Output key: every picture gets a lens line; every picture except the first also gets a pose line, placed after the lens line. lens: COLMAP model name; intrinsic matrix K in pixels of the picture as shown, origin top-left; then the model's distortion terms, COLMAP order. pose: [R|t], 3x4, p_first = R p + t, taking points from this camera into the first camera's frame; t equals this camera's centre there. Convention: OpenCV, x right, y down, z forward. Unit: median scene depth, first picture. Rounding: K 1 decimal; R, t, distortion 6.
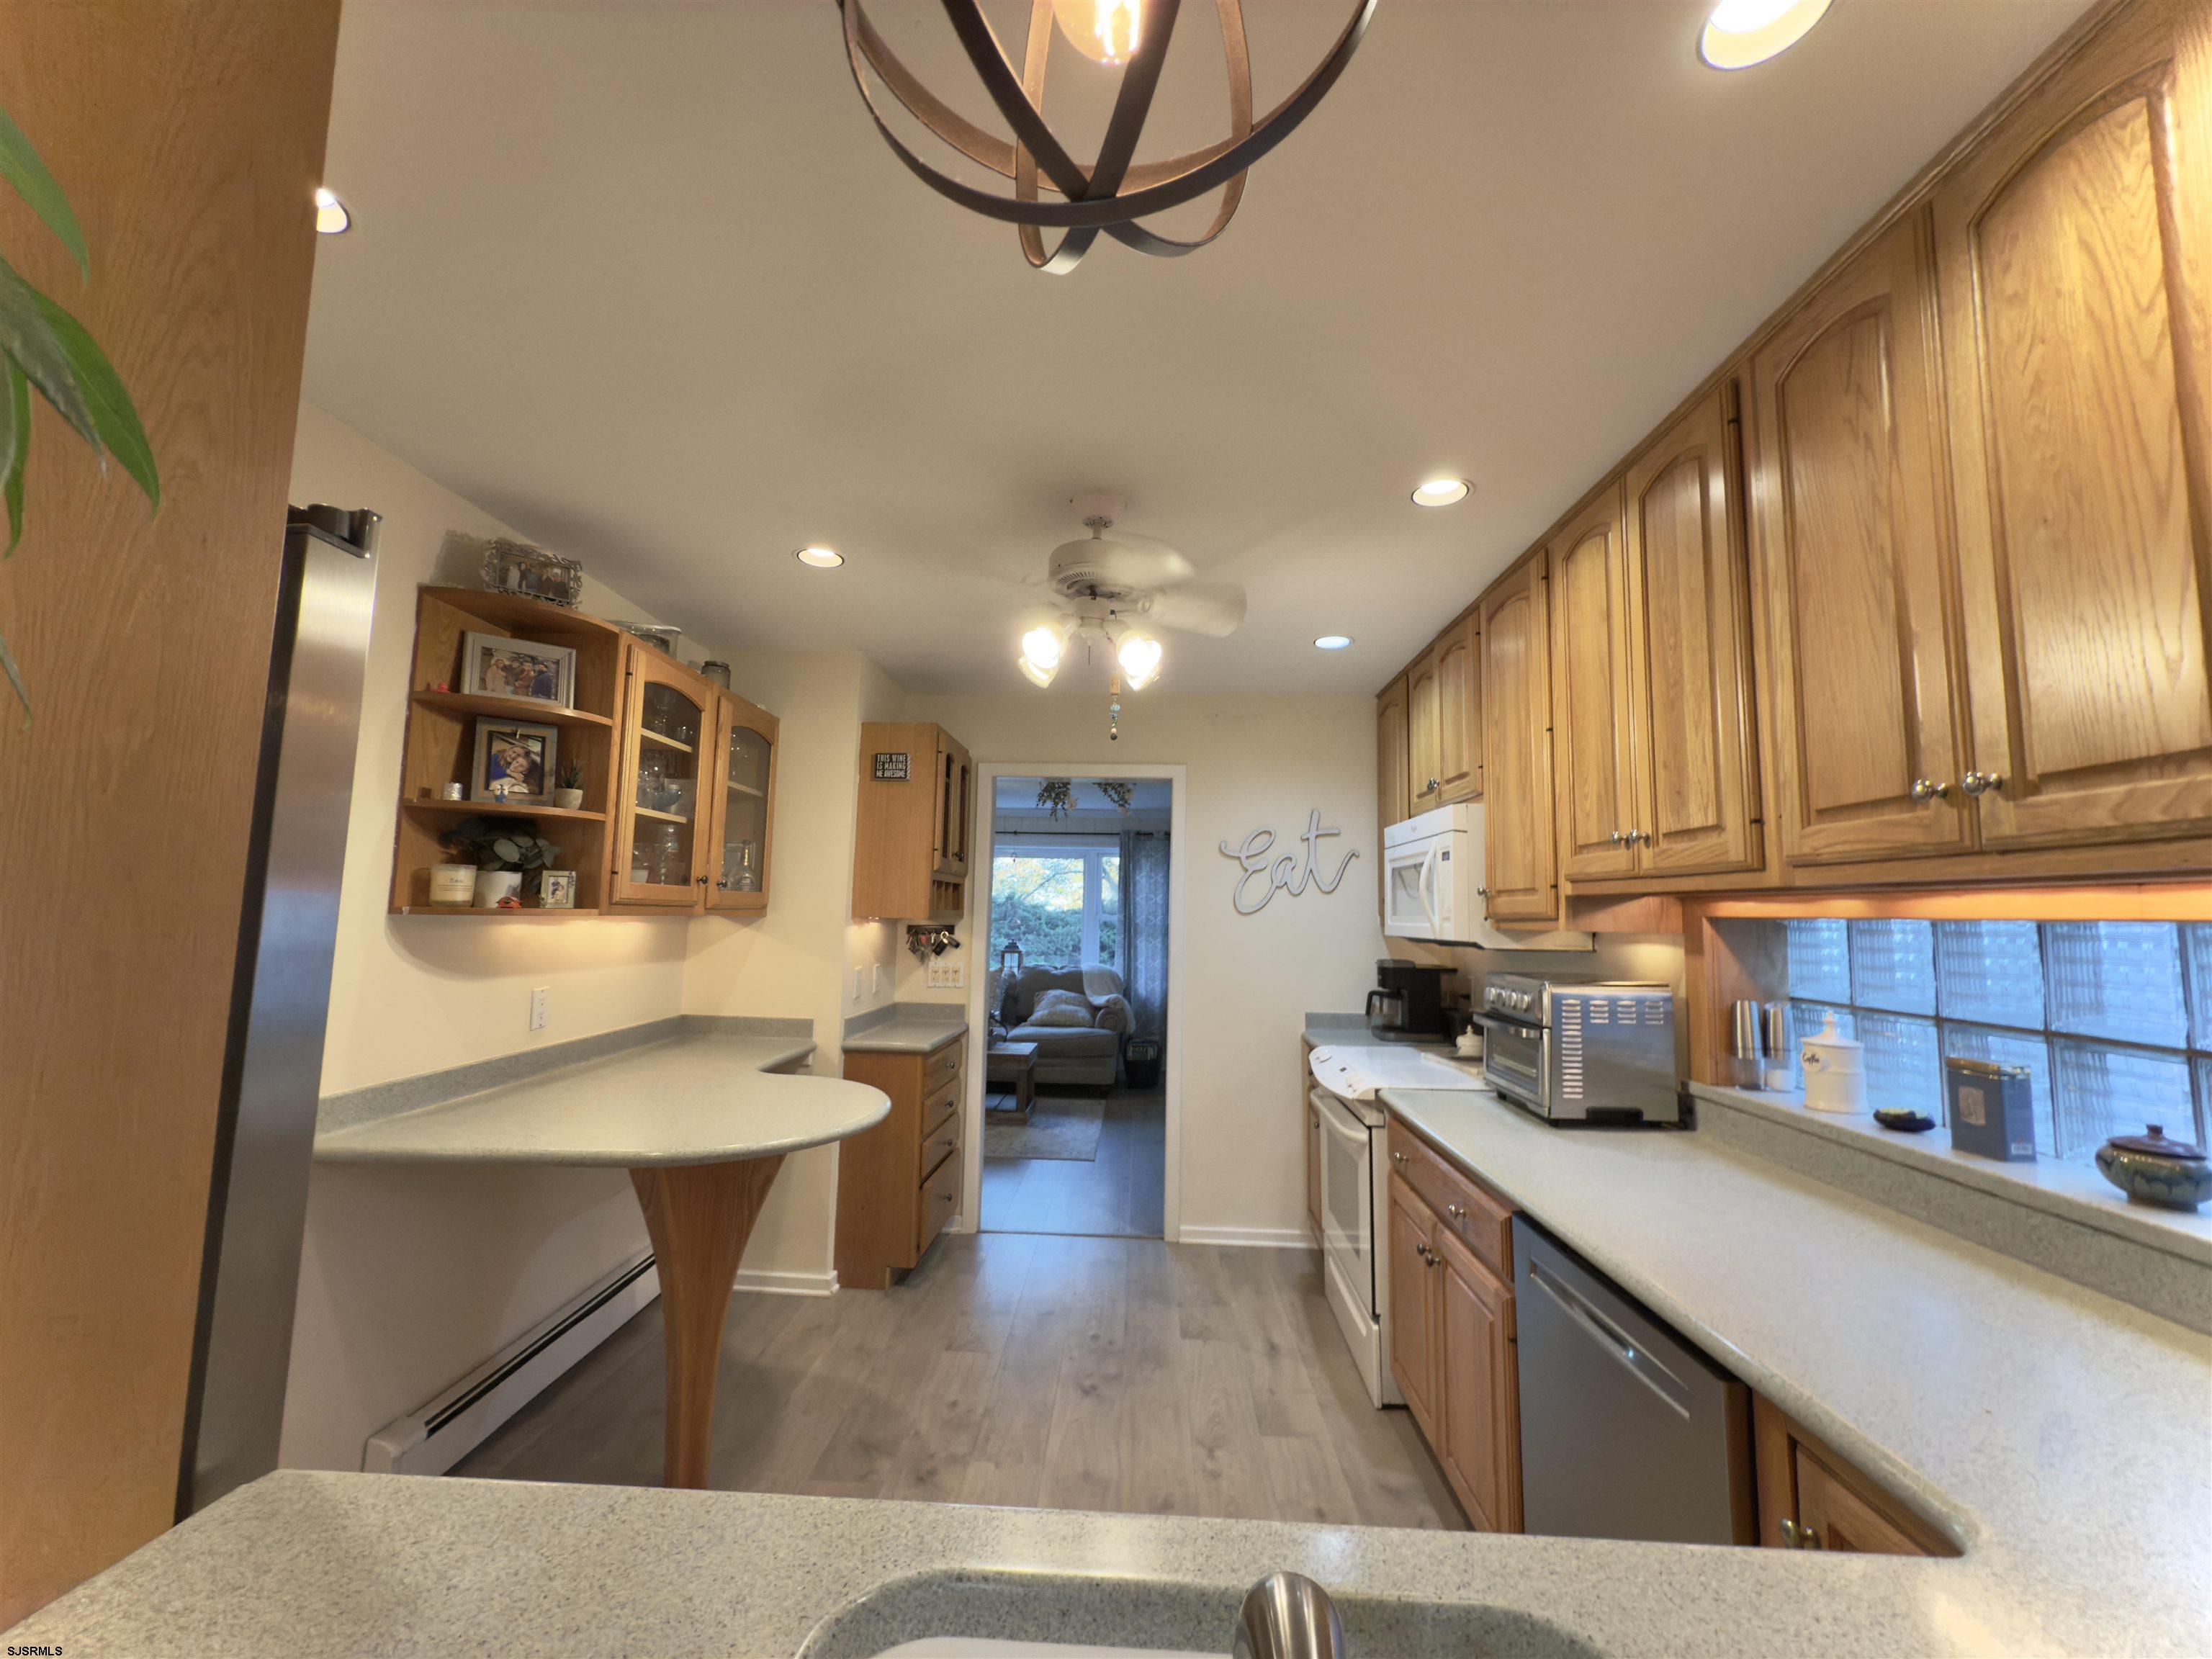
lens RADIAL K [[879.8, 0, 1098.3], [0, 879.8, 827.9], [0, 0, 1]] dist [-0.000336, -0.000013]
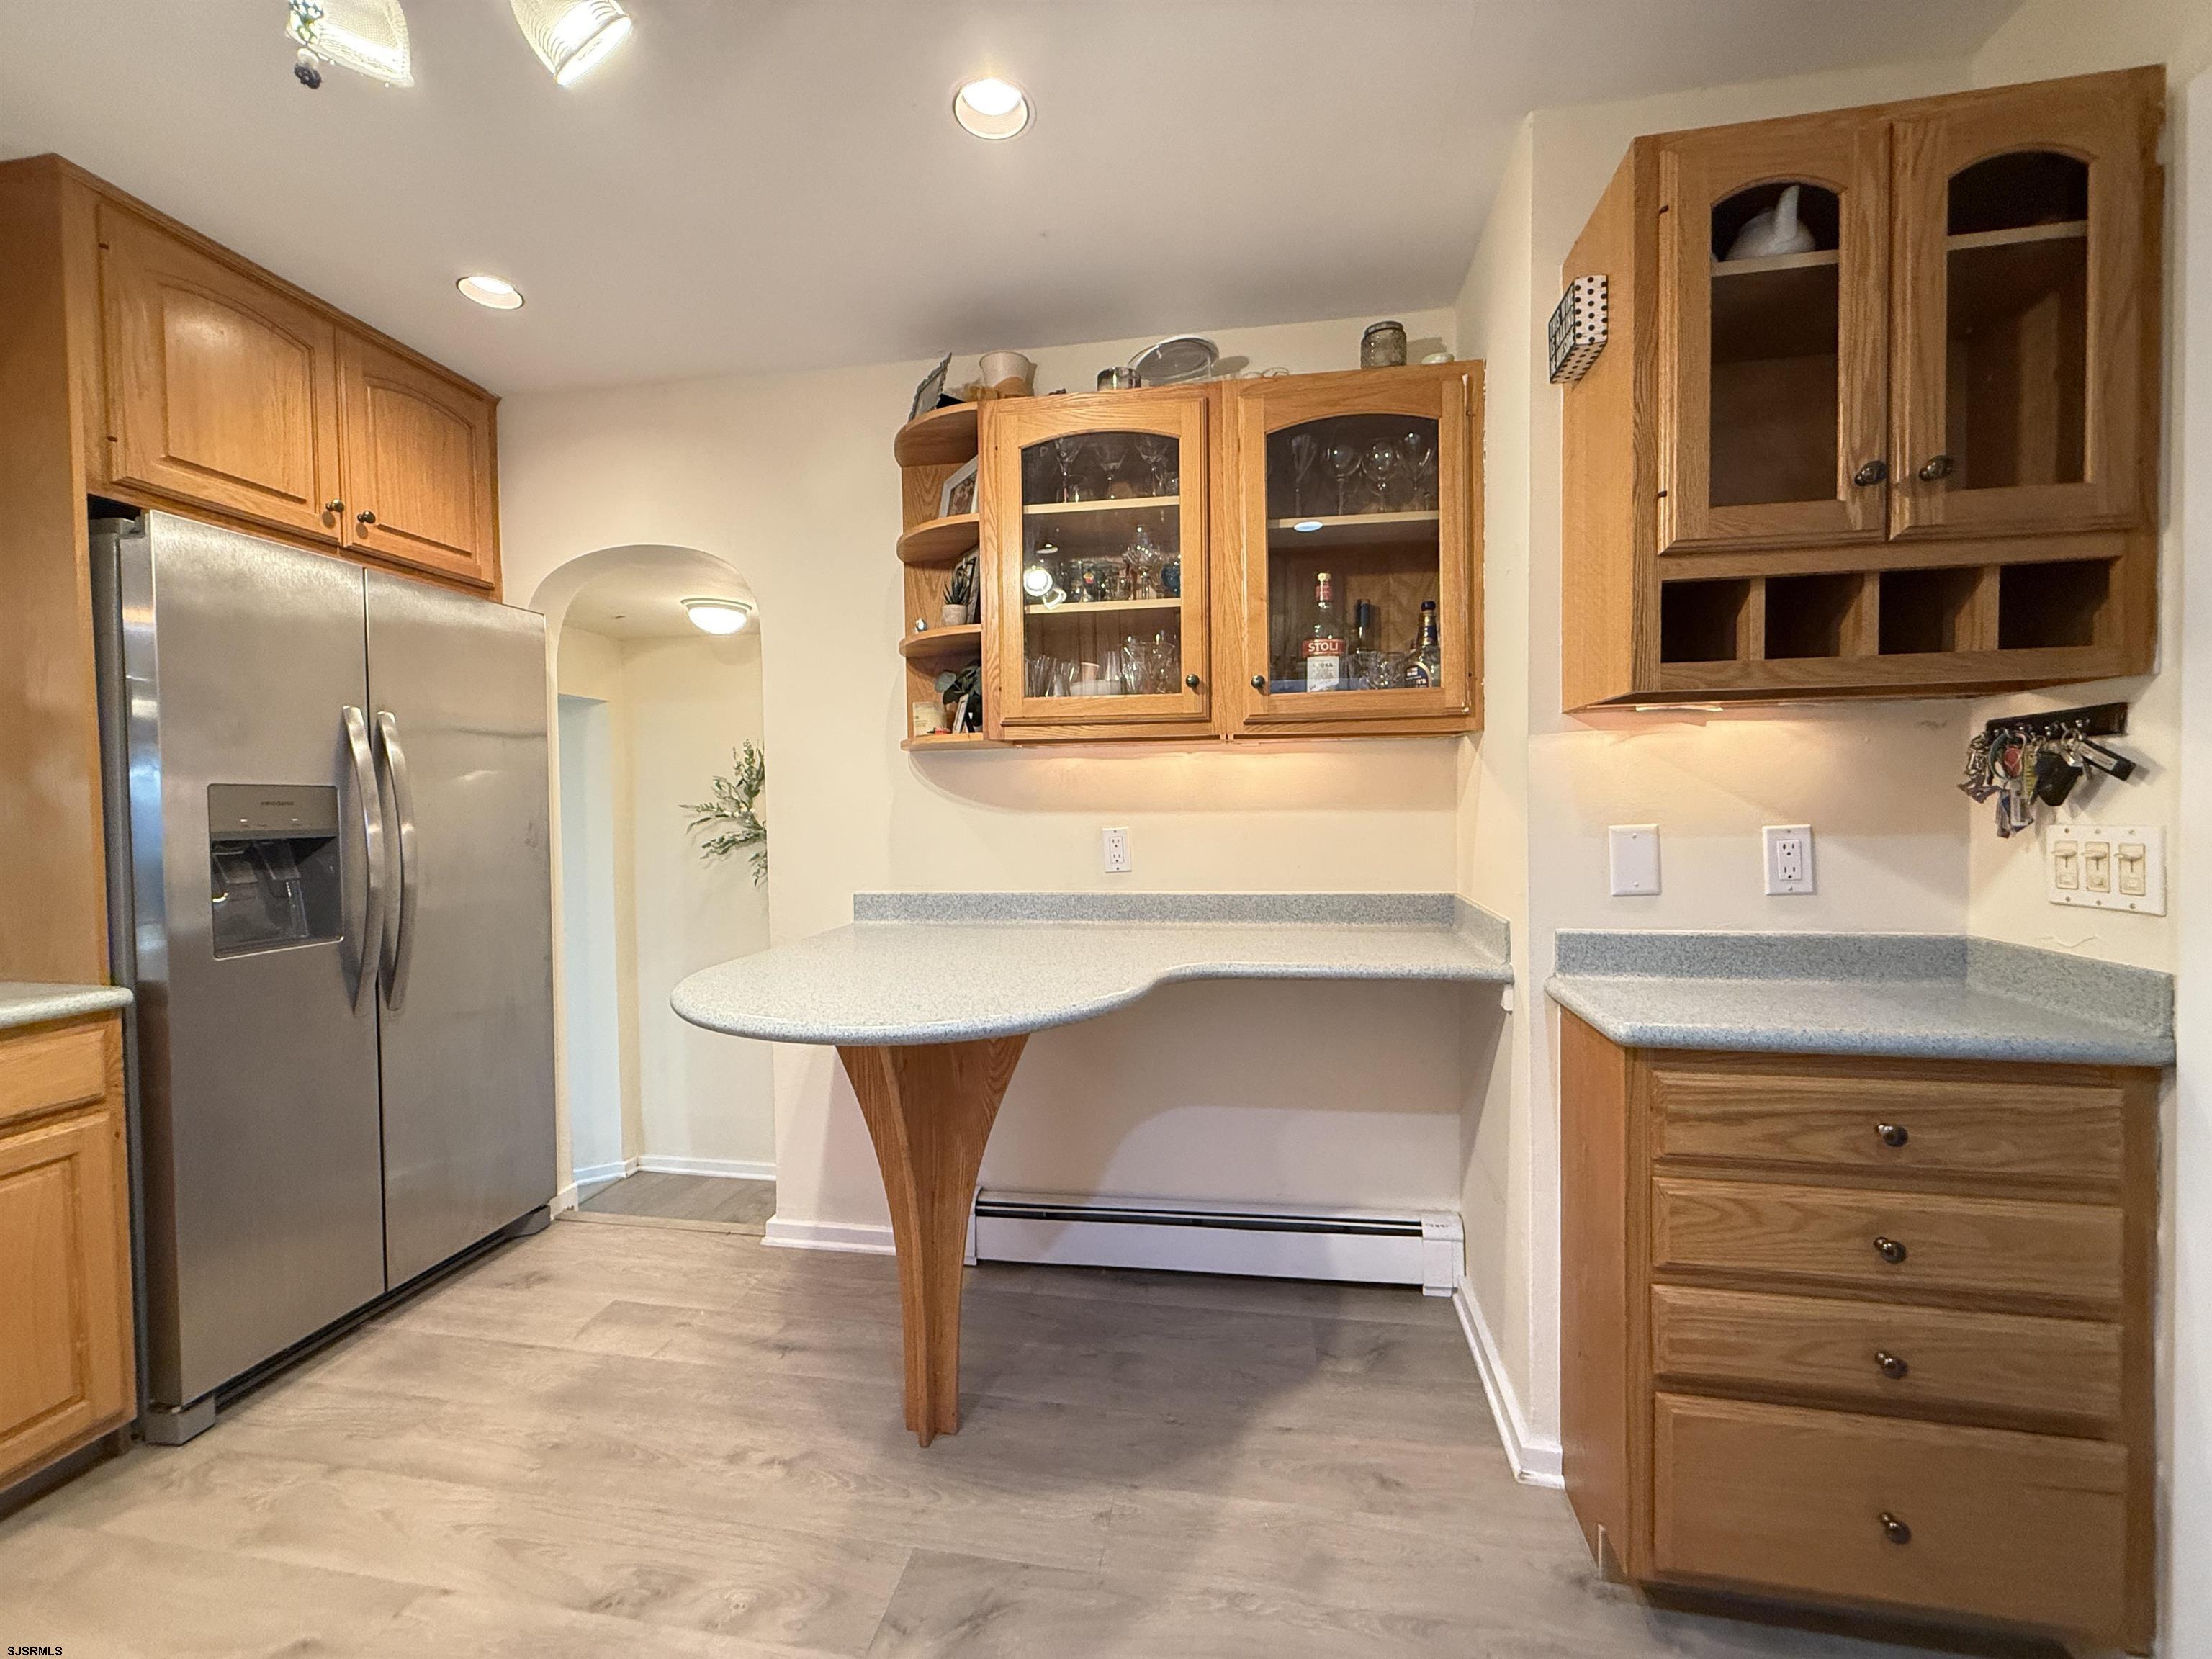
lens RADIAL K [[879.8, 0, 1098.3], [0, 879.8, 827.9], [0, 0, 1]] dist [-0.000336, -0.000013]
pose [[-0.122514, 0.009114, -0.992425, 0.292743], [0.107243, 0.994224, -0.004109, 0.202180], [0.986656, -0.106934, -0.122784, 1.204924]]
